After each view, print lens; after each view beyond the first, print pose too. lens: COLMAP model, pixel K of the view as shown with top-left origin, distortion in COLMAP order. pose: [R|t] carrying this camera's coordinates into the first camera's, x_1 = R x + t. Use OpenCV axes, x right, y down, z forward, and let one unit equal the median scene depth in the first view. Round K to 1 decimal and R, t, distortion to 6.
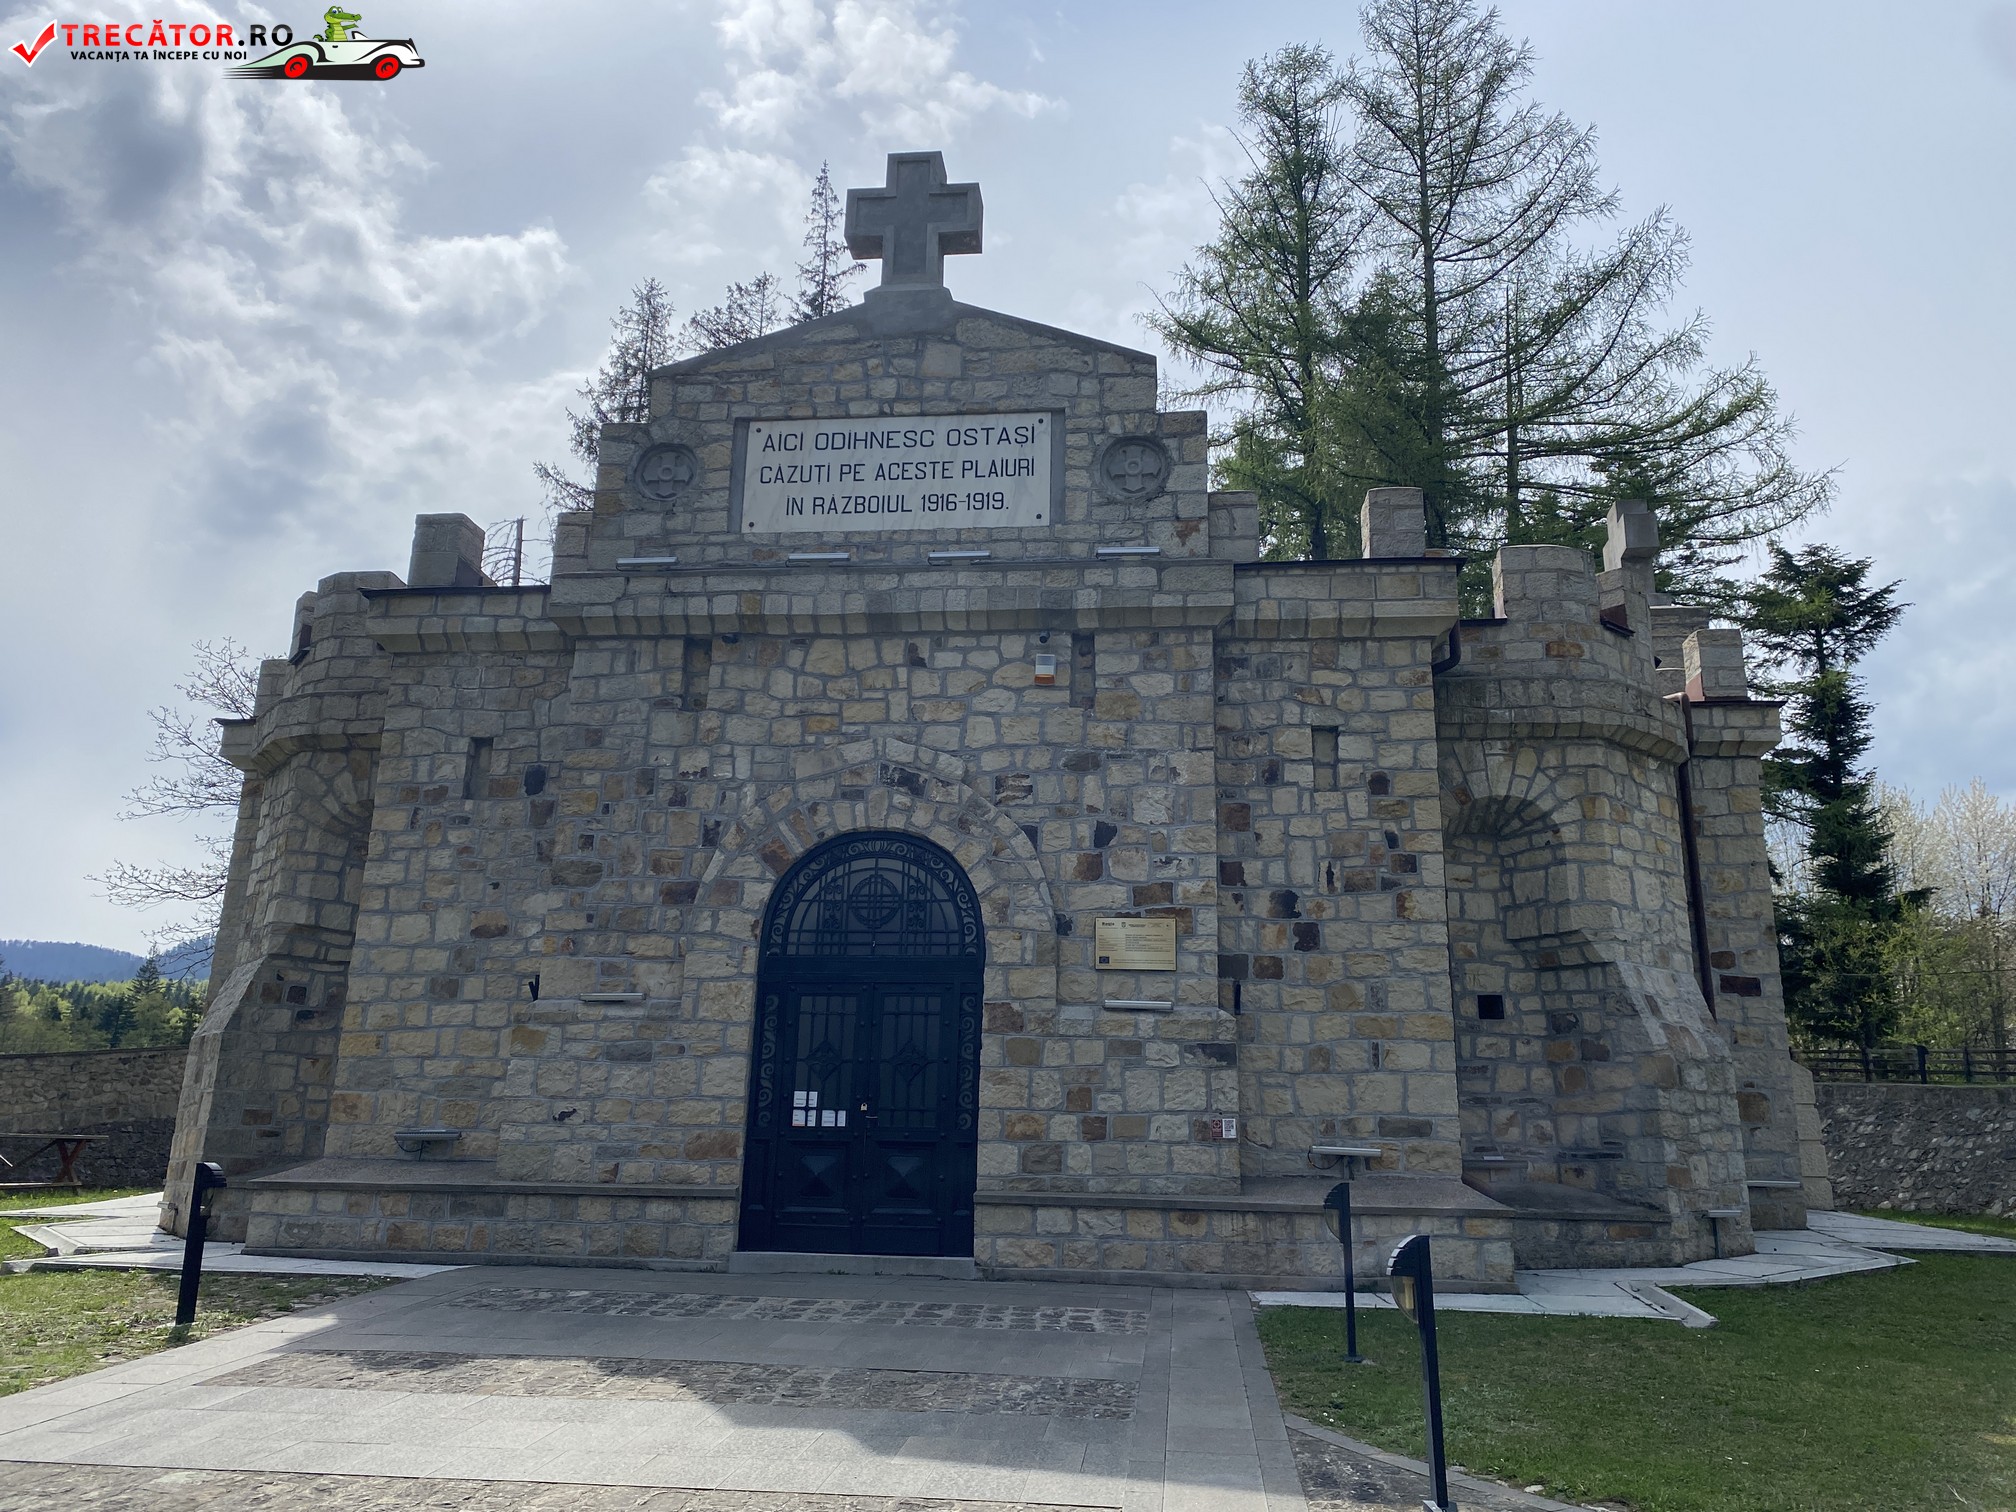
lens RADIAL K [[1518.9, 0, 1005.2], [0, 1518.9, 749.5], [0, 0, 1]] dist [0.185765, -0.561140]
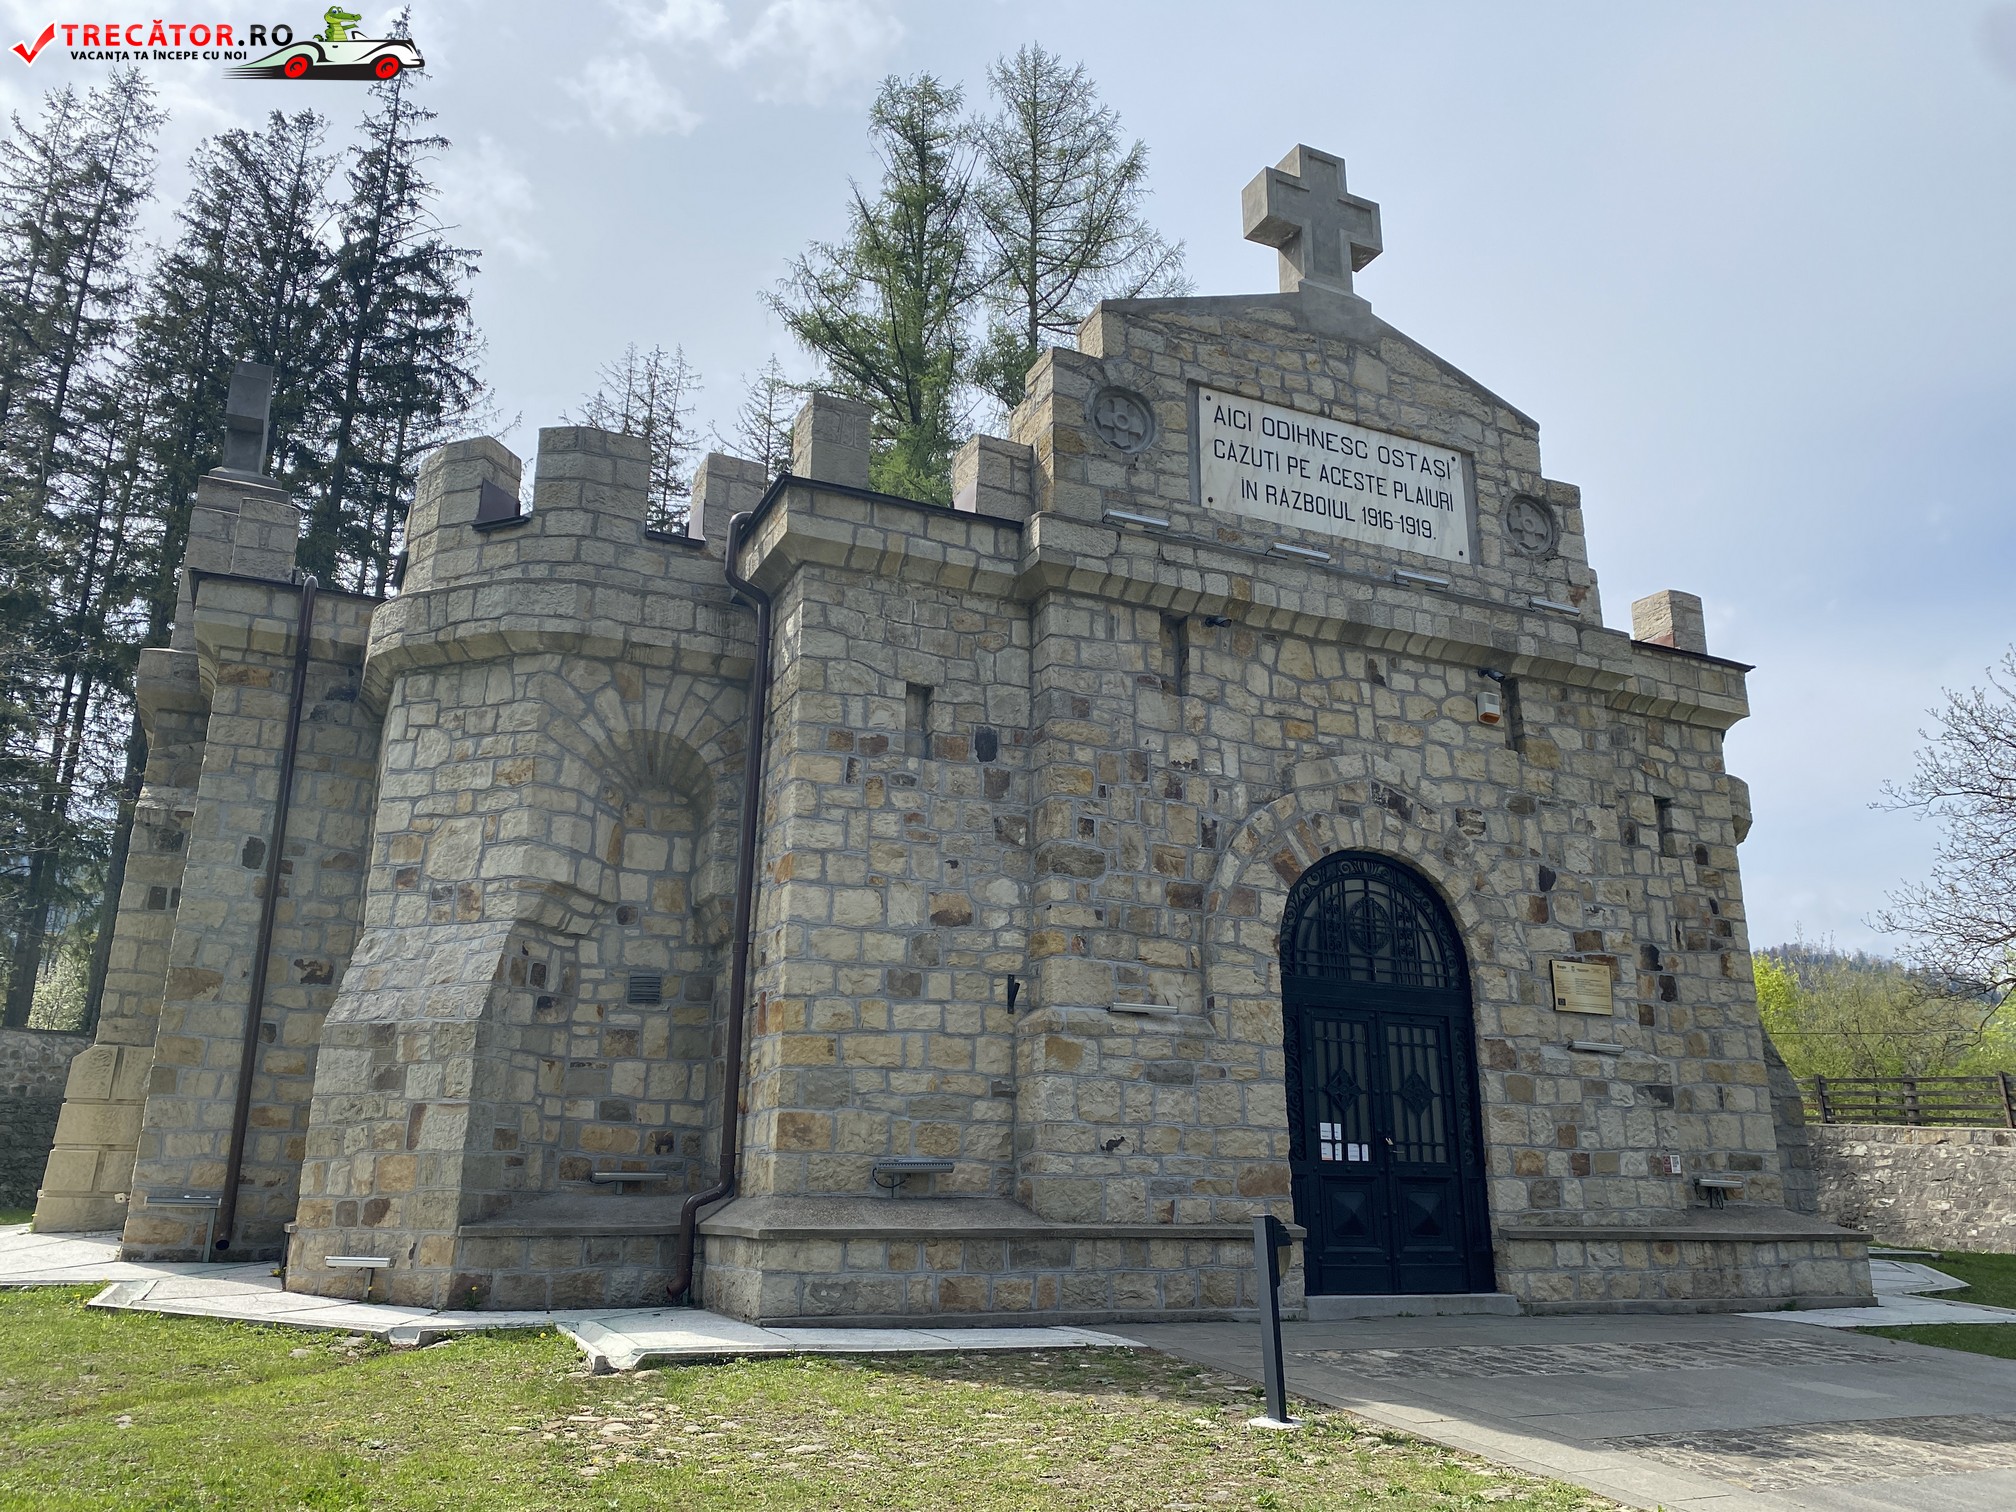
lens RADIAL K [[1515.7, 0, 989.4], [0, 1515.7, 755.9], [0, 0, 1]] dist [0.152696, -0.366223]
pose [[0.854703, 0.132075, 0.502035, -0.759101], [-0.133293, 0.990505, -0.033653, 0.056683], [-0.501713, -0.038154, 0.864192, 0.286014]]
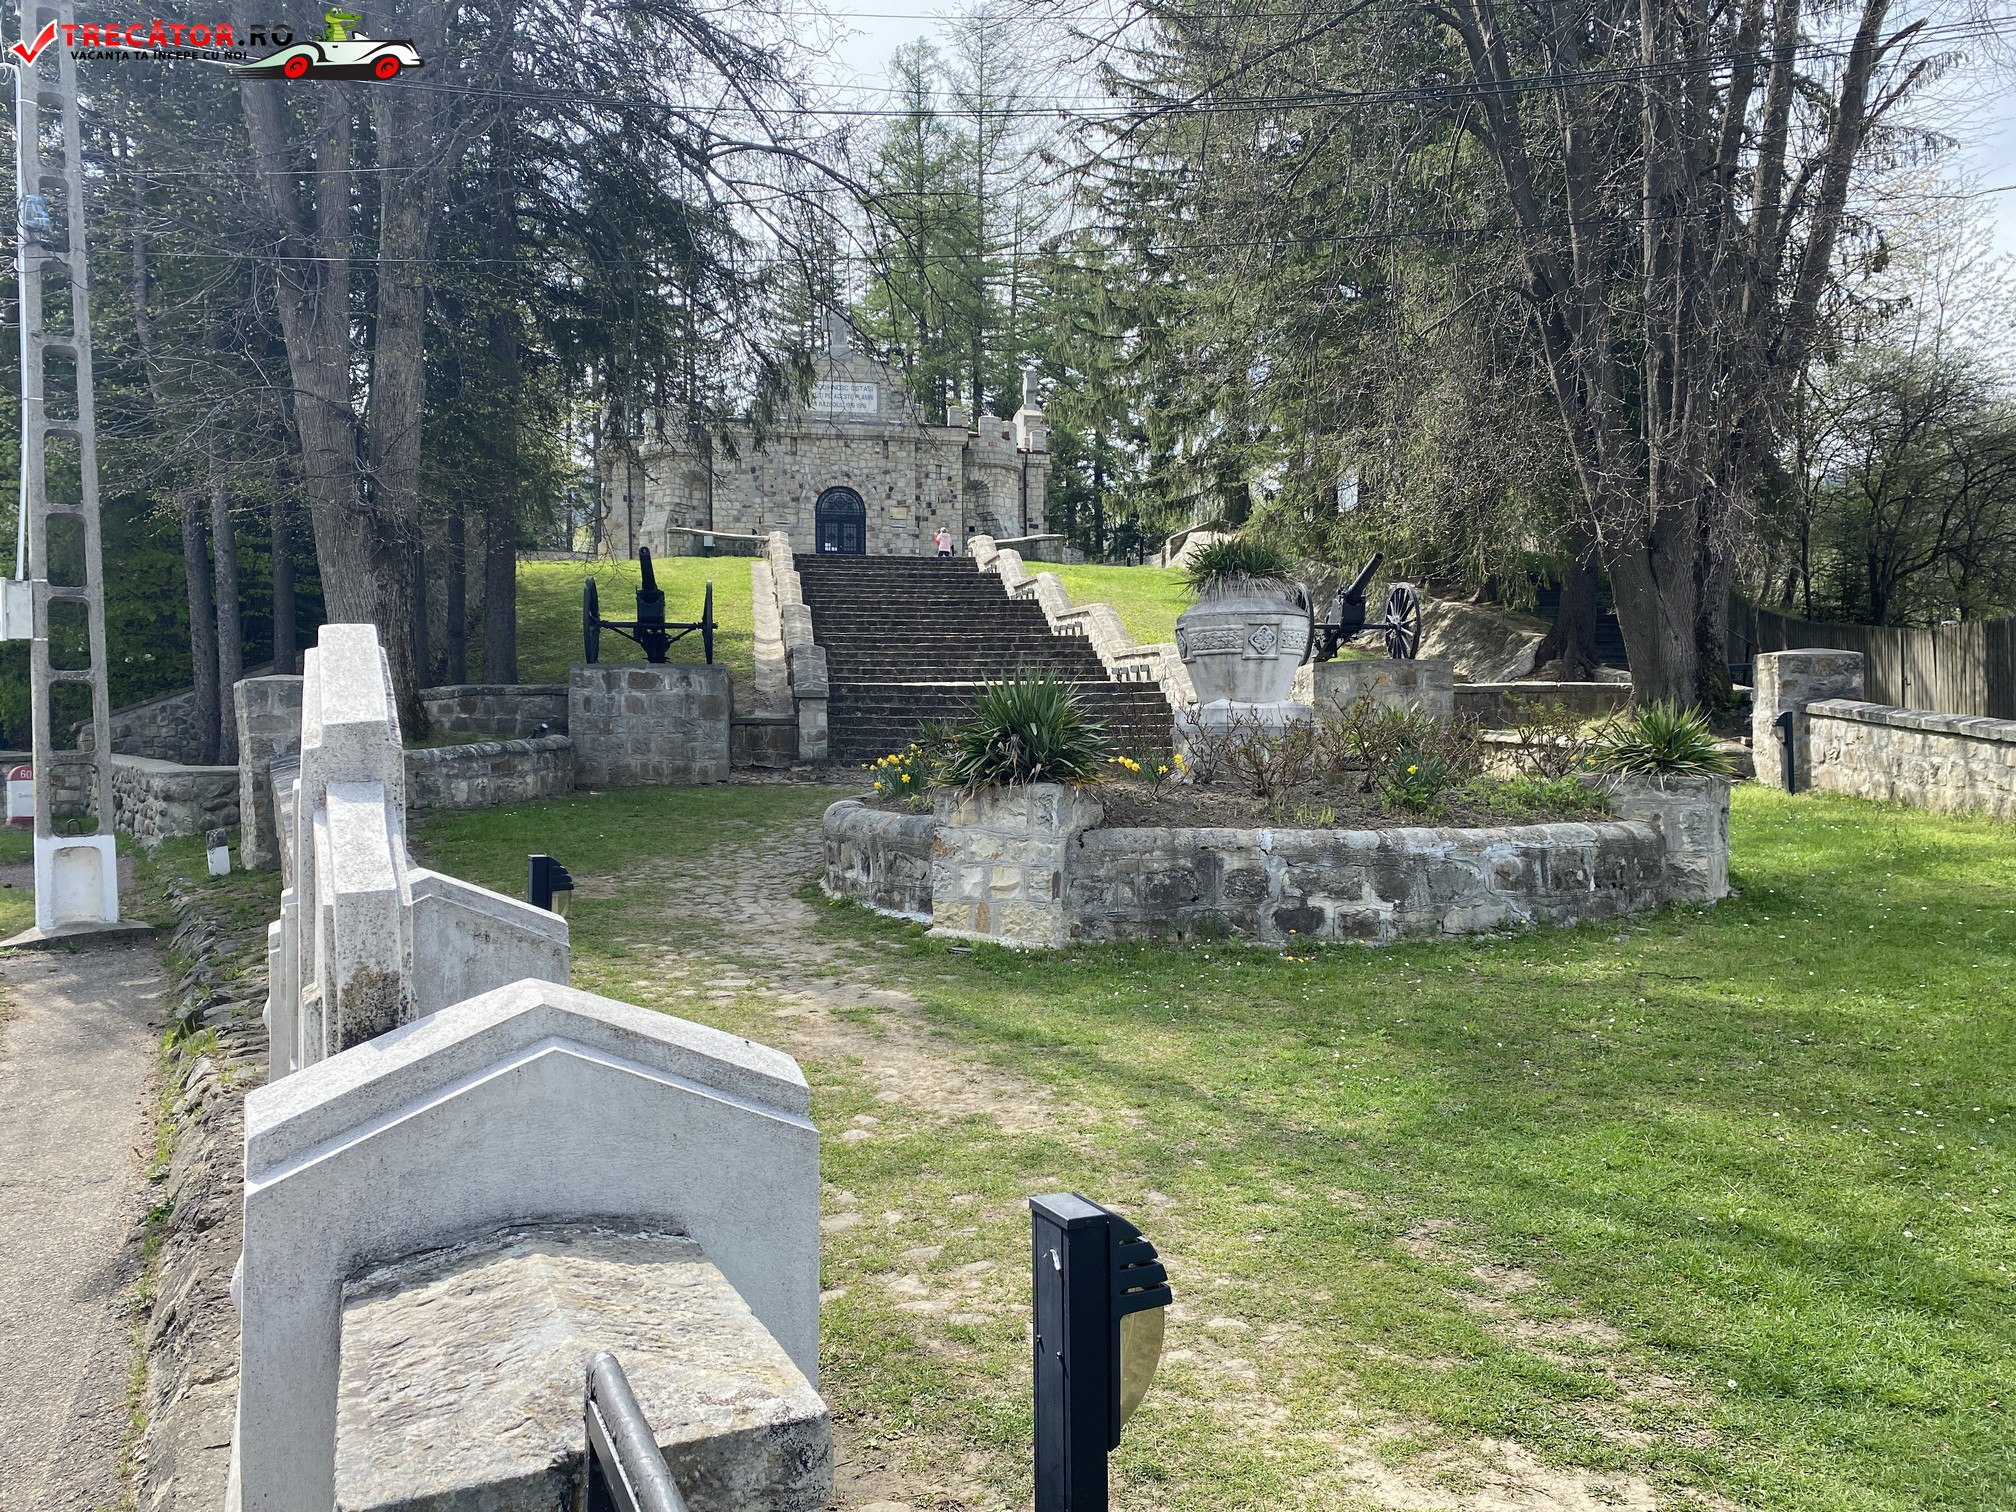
lens RADIAL K [[1518.9, 0, 1005.2], [0, 1518.9, 749.5], [0, 0, 1]] dist [0.185765, -0.561140]
pose [[0.961005, -0.024932, 0.275404, -0.852575], [-0.051300, 0.962566, 0.266150, -0.411743], [-0.271730, -0.269900, 0.923751, -3.395423]]
